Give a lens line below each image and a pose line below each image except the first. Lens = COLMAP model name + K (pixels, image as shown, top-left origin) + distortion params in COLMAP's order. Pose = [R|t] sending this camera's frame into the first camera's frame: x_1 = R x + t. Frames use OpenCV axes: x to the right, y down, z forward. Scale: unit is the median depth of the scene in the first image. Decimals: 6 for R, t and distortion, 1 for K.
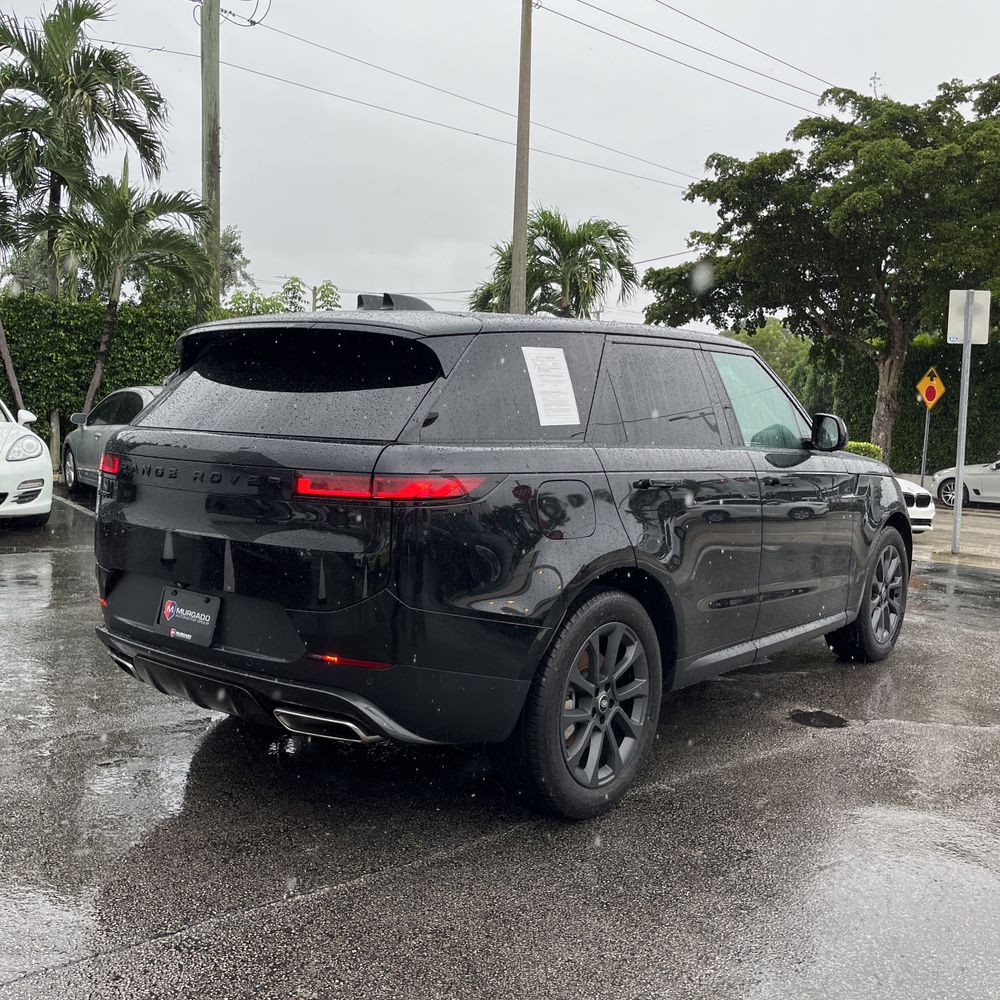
lens RADIAL K [[1027.2, 0, 500.0], [0, 1027.2, 500.0], [0, 0, 1]] dist [-0.011242, 0.018776]
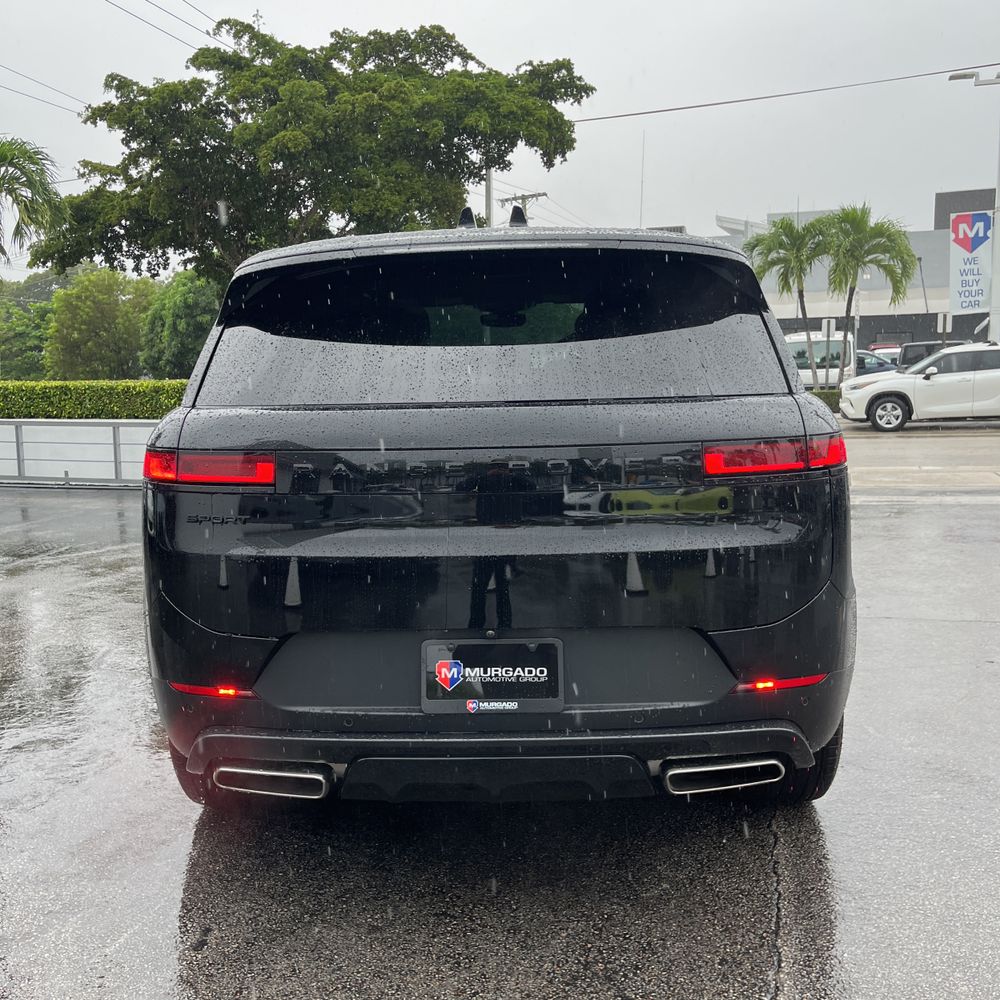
lens RADIAL K [[1017.3, 0, 501.9], [0, 1017.3, 492.2], [0, 0, 1]] dist [0.030959, 0.005568]
pose [[0.797132, -0.122213, 0.591308, -0.097790], [0.095003, 0.992490, 0.077058, -0.008373], [-0.596285, -0.005250, 0.802756, 0.065807]]
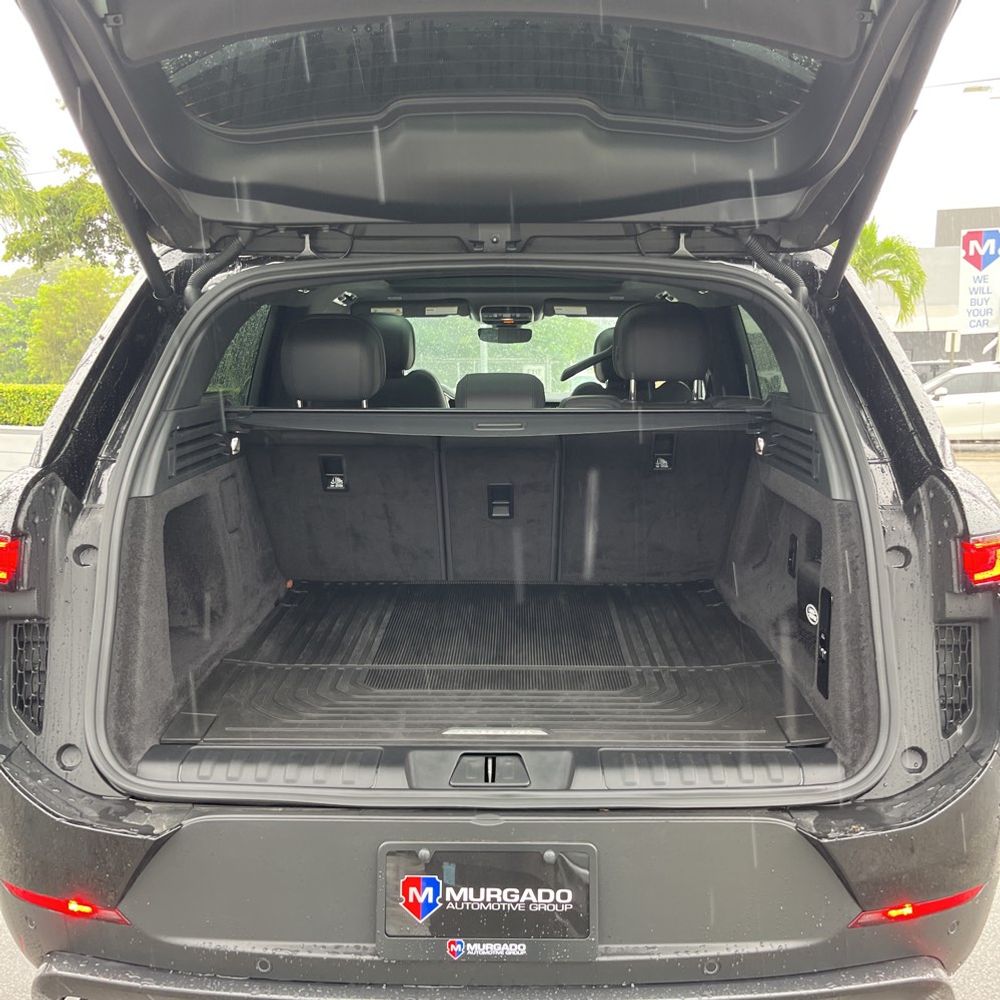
lens RADIAL K [[1019.4, 0, 515.2], [0, 1019.4, 510.4], [0, 0, 1]] dist [0.030749, 0.002682]
pose [[0.787355, -0.112214, 0.606201, -0.077716], [0.073011, 0.993348, 0.089050, -0.012990], [-0.612161, -0.025855, 0.790310, 0.093533]]
